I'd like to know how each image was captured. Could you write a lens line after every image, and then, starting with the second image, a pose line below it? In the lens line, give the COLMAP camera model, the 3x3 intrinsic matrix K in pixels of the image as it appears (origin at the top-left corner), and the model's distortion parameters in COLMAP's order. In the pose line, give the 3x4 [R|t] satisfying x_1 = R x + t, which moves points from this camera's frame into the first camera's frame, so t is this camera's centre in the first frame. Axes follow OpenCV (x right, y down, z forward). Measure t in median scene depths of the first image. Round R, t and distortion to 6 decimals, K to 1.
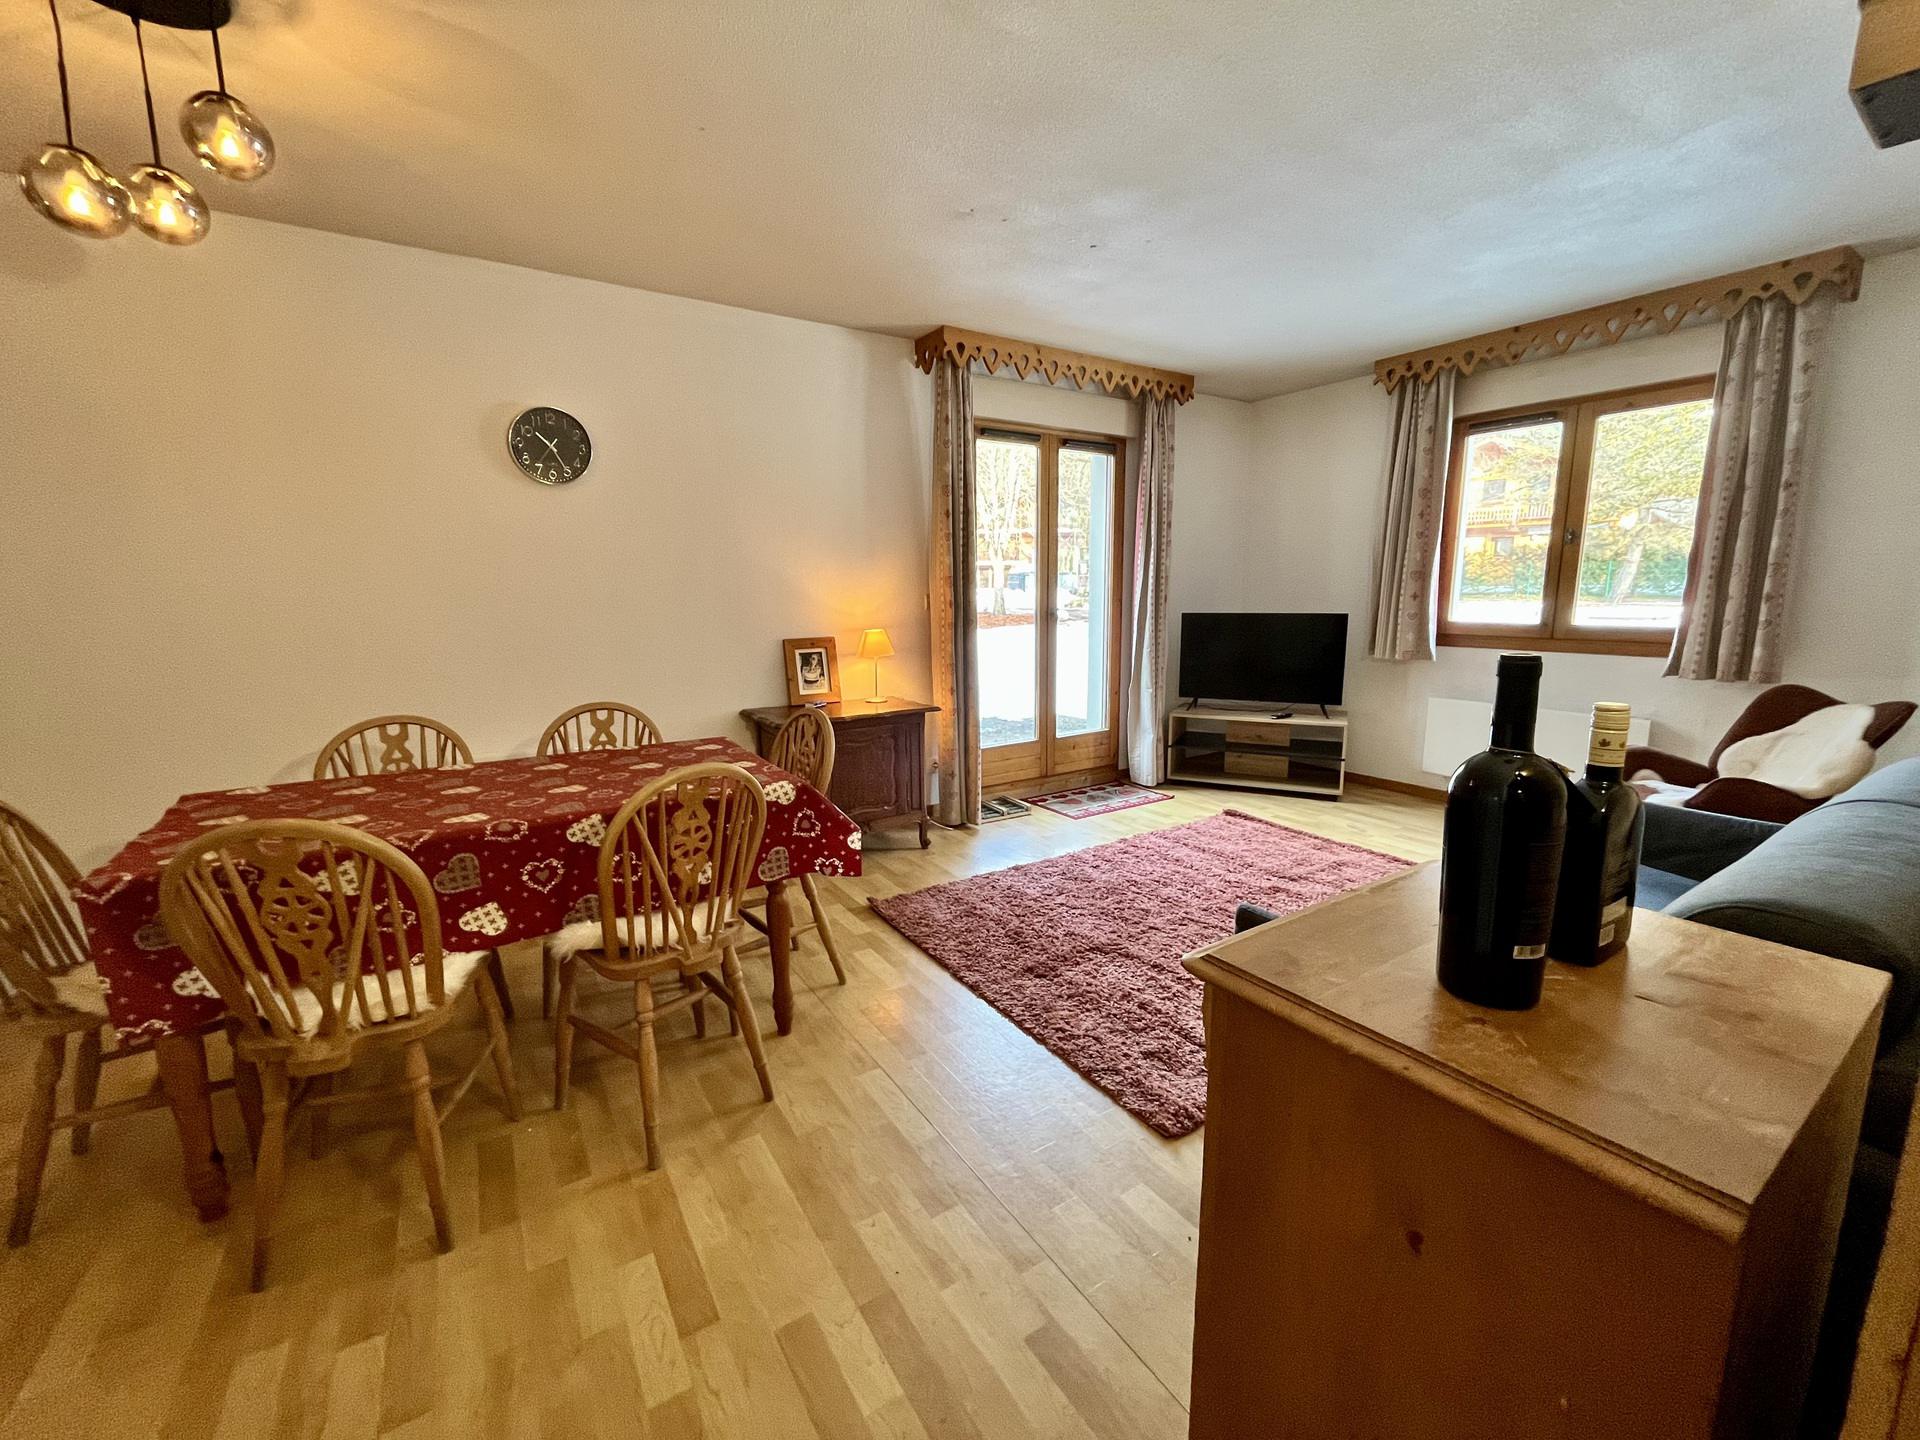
lens RADIAL K [[772.5, 0, 953.0], [0, 772.5, 718.0], [0, 0, 1]] dist [-0.002575, -0.000908]
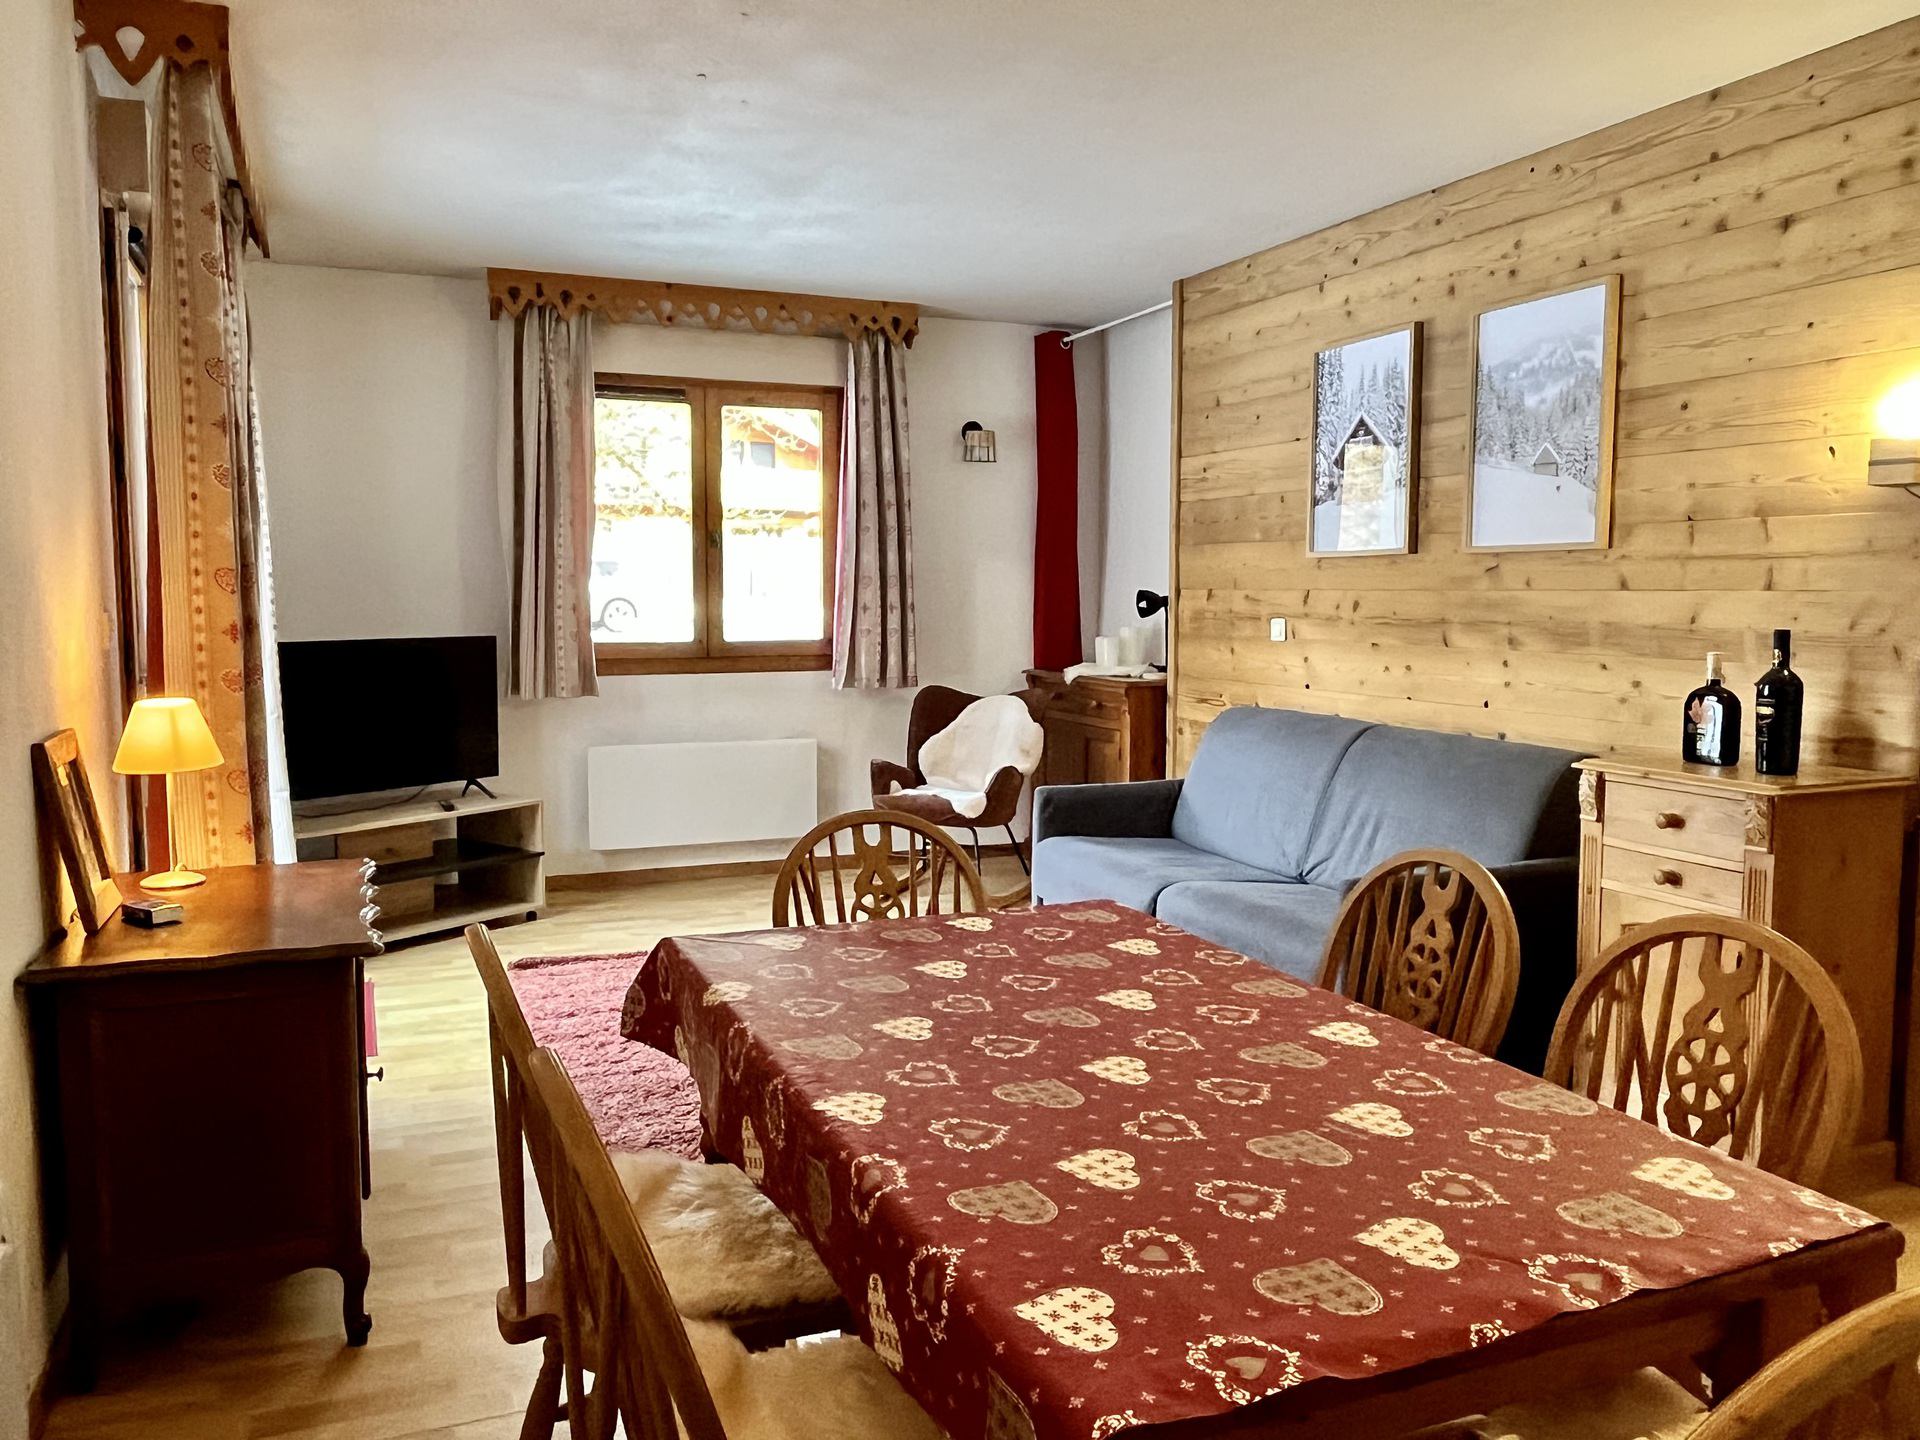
lens RADIAL K [[1434.1, 0, 953.4], [0, 1434.1, 713.8], [0, 0, 1]] dist [0.001569, -0.001332]
pose [[0.172384, -0.077301, 0.981992, -0.737047], [0.158724, 0.986068, 0.049758, -0.080623], [-0.972158, 0.147288, 0.182252, 0.479689]]
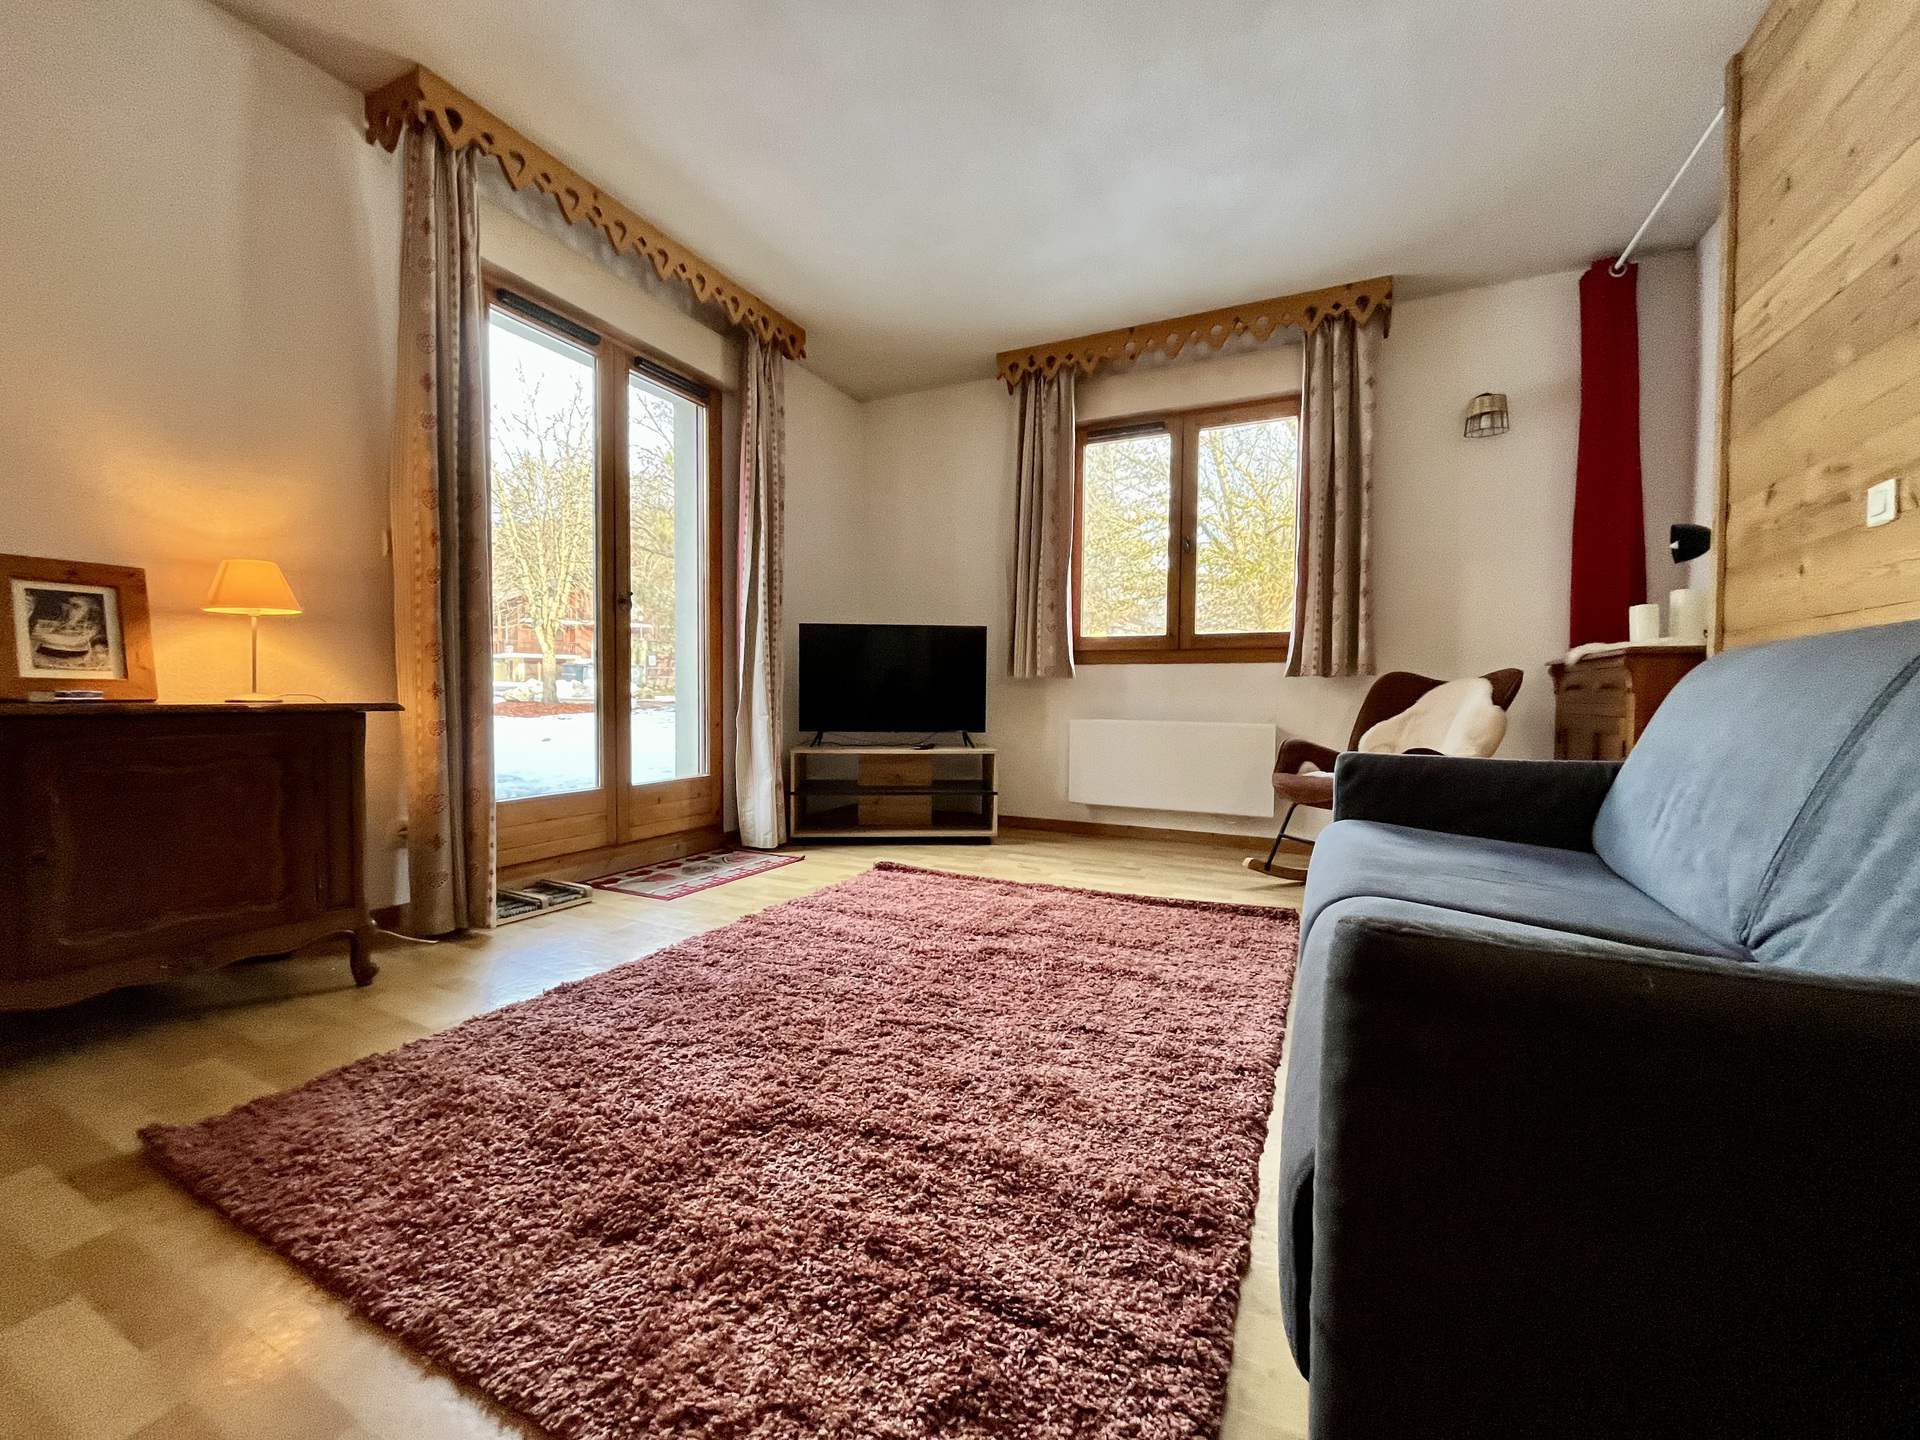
lens RADIAL K [[772.5, 0, 953.0], [0, 772.5, 718.0], [0, 0, 1]] dist [-0.002575, -0.000908]
pose [[0.858434, 0.001105, 0.512922, 0.035481], [0.067718, 0.991000, -0.115470, 0.078087], [-0.508434, 0.133858, 0.850634, 0.339867]]
